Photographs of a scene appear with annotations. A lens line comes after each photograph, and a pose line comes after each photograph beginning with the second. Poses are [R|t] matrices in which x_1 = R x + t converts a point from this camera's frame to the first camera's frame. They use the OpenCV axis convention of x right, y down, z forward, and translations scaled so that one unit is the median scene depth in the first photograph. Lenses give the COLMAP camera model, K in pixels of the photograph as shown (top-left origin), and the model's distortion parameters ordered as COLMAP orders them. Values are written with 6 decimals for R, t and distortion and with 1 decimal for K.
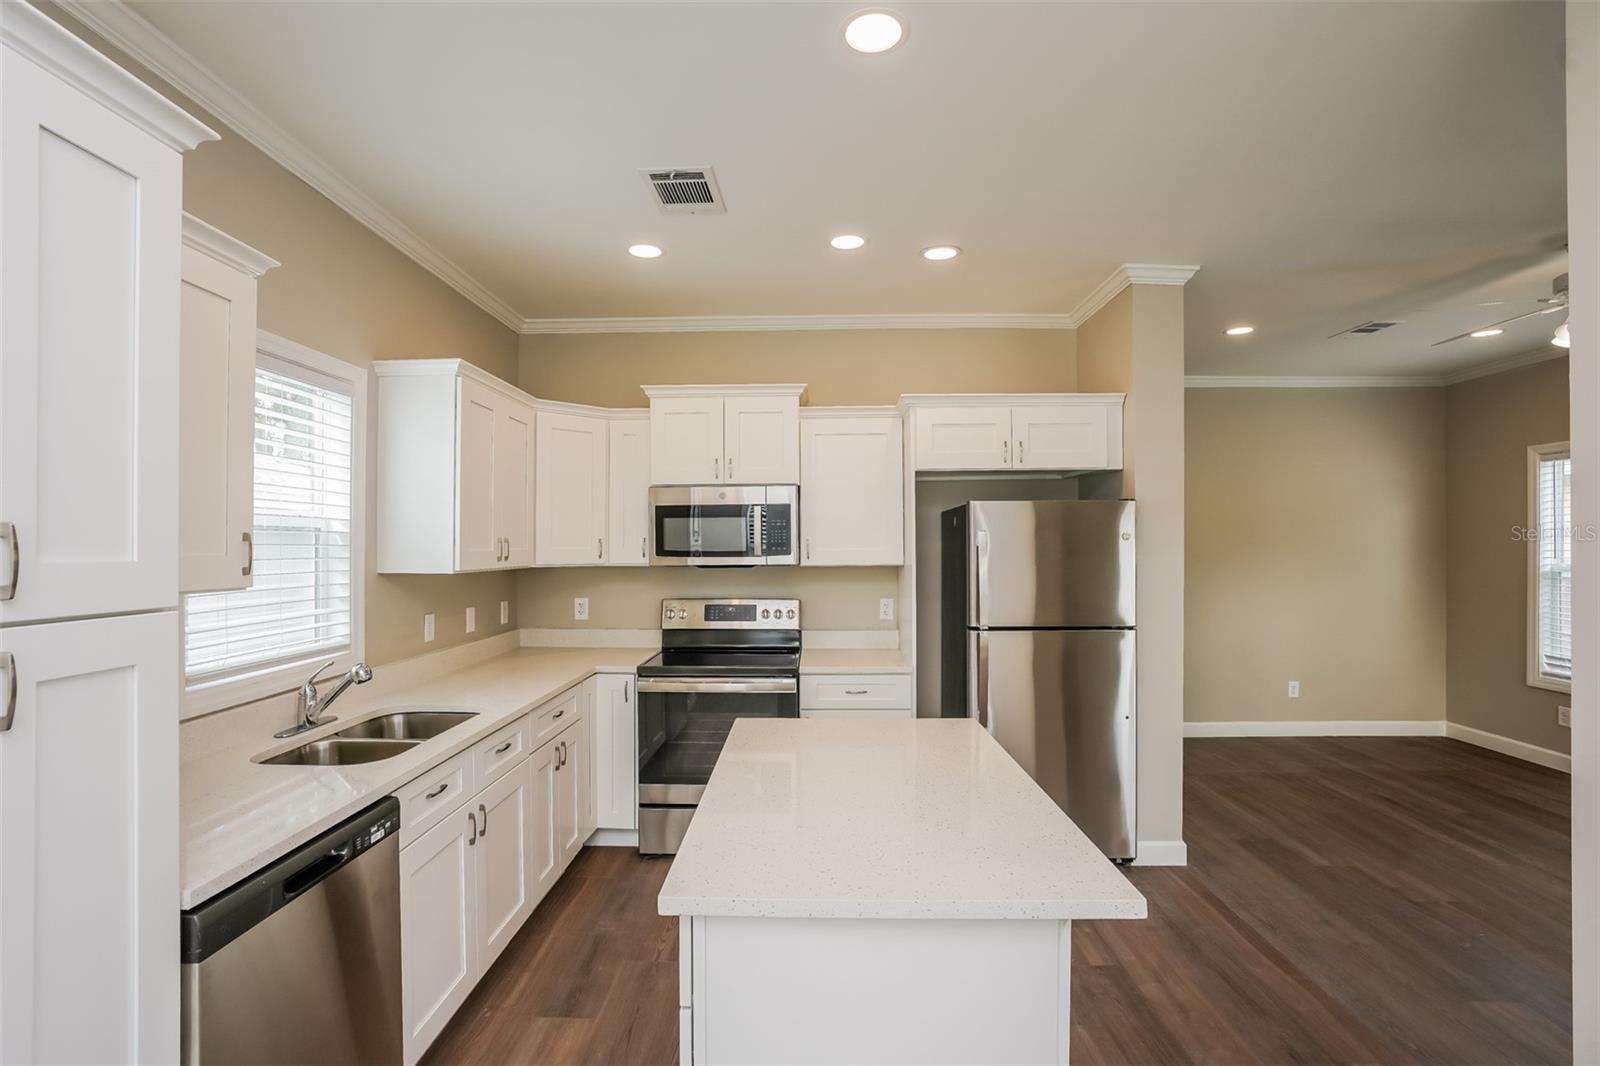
lens RADIAL K [[750.7, 0, 801.3], [0, 750.7, 543.9], [0, 0, 1]] dist [-0.058867, 0.024457]
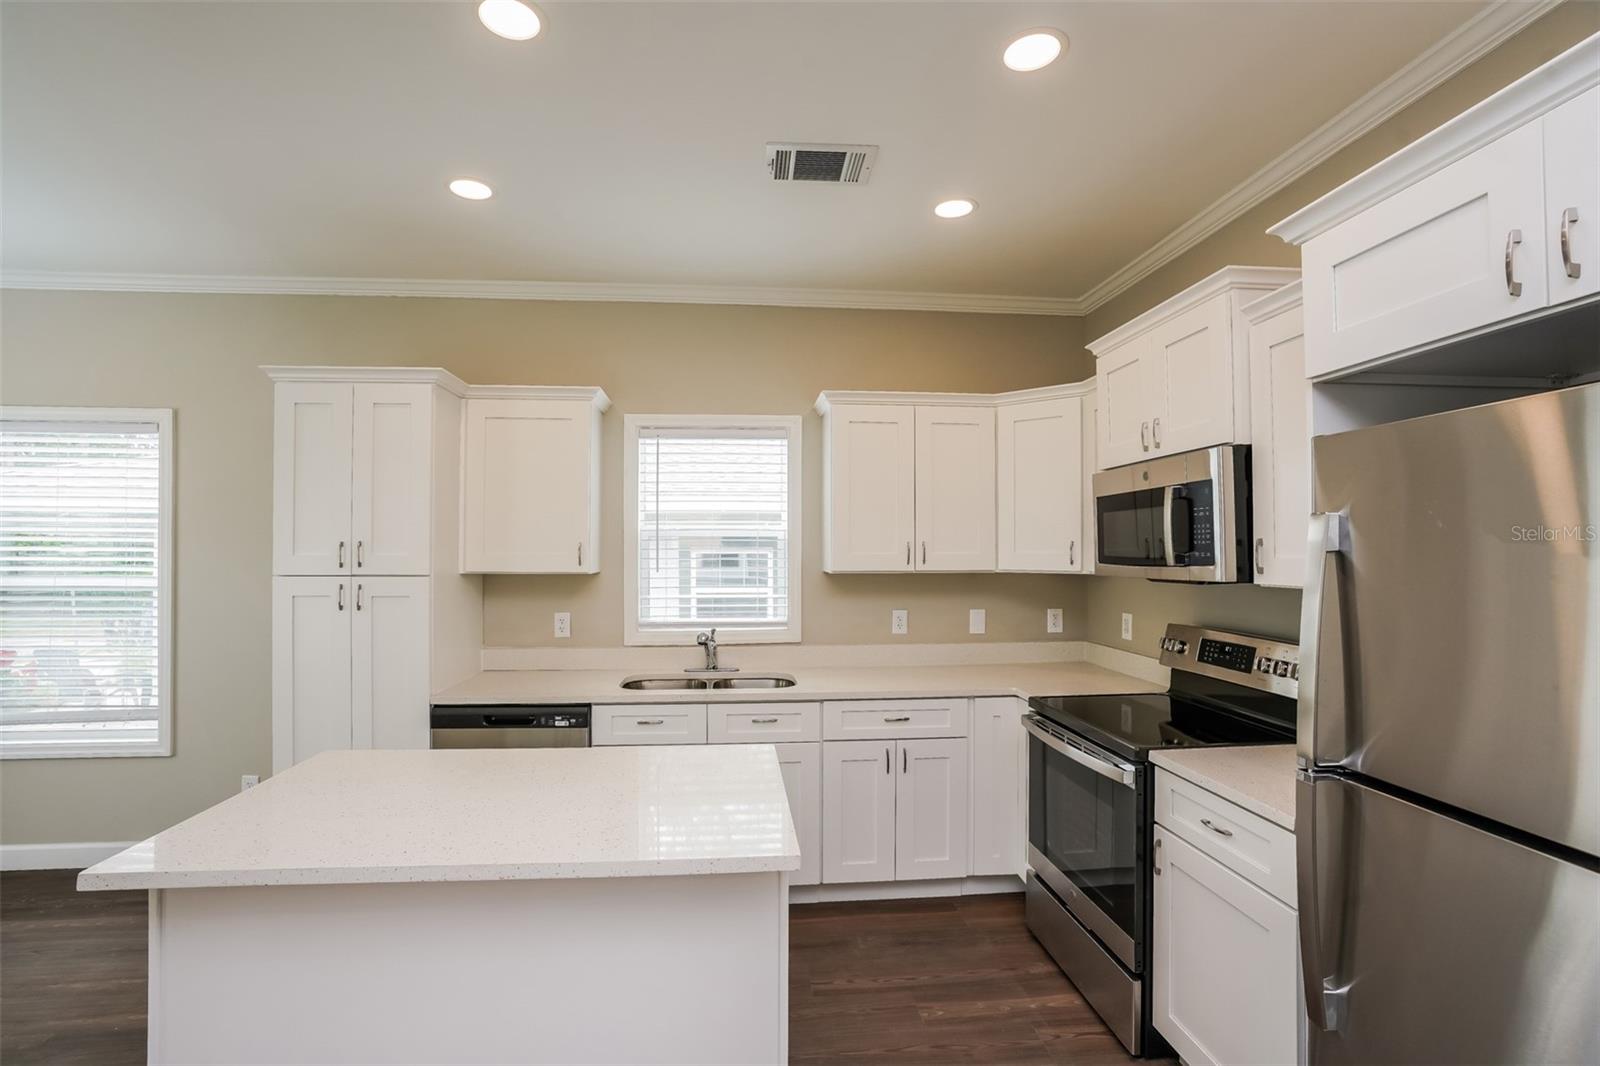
lens RADIAL K [[750.7, 0, 801.3], [0, 750.7, 543.9], [0, 0, 1]] dist [-0.058867, 0.024457]
pose [[0.106085, -0.005832, -0.994340, 0.534785], [0.002657, 0.999981, -0.005582, 0.000041], [0.994354, -0.002050, 0.106098, 0.625110]]
